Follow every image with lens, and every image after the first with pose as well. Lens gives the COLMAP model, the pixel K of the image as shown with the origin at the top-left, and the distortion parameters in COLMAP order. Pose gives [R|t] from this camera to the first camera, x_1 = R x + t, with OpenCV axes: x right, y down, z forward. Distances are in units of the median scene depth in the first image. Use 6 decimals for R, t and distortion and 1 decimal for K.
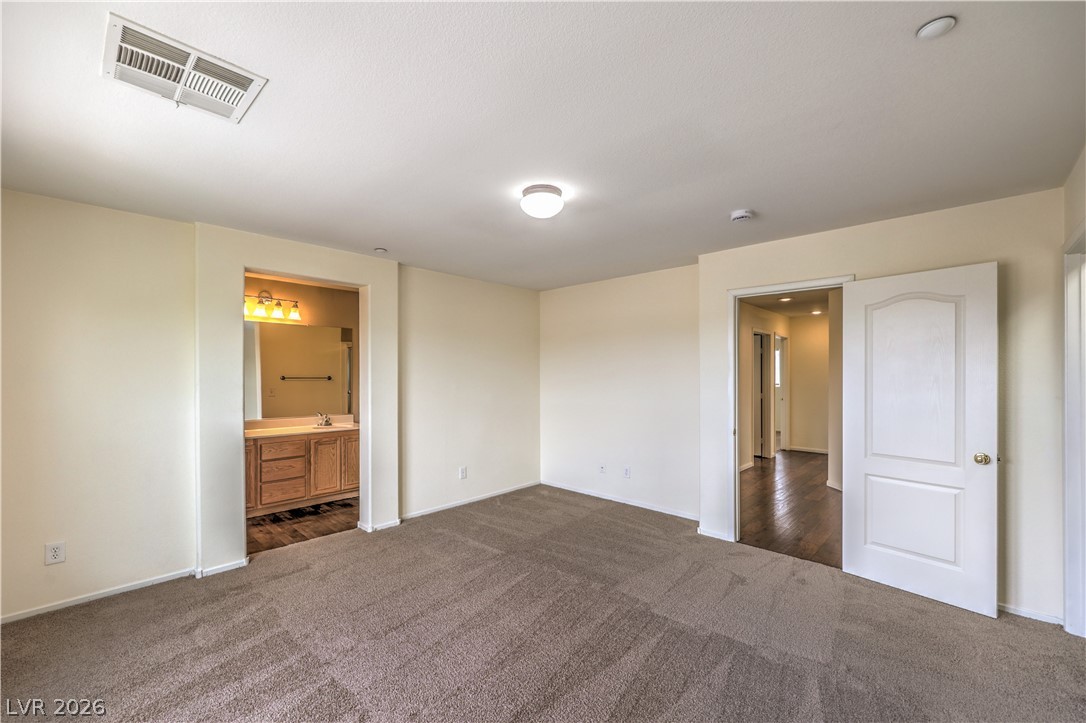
lens RADIAL K [[444.4, 0, 536.2], [0, 444.4, 372.8], [0, 0, 1]] dist [-0.000768, 0.000248]
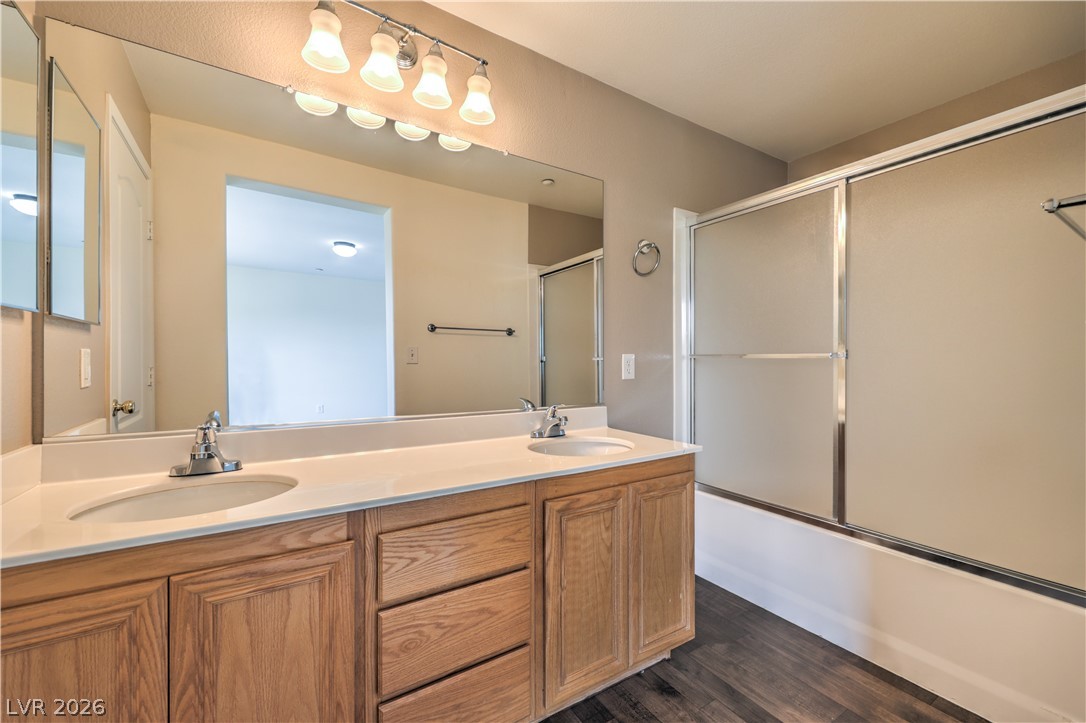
lens RADIAL K [[444.4, 0, 542.2], [0, 444.4, 360.7], [0, 0, 1]] dist [-0.000768, 0.000248]
pose [[0.970213, 0.001855, -0.242246, -0.410170], [-0.000297, 0.999979, 0.006470, 0.058146], [0.242253, -0.006205, 0.970193, 0.680600]]
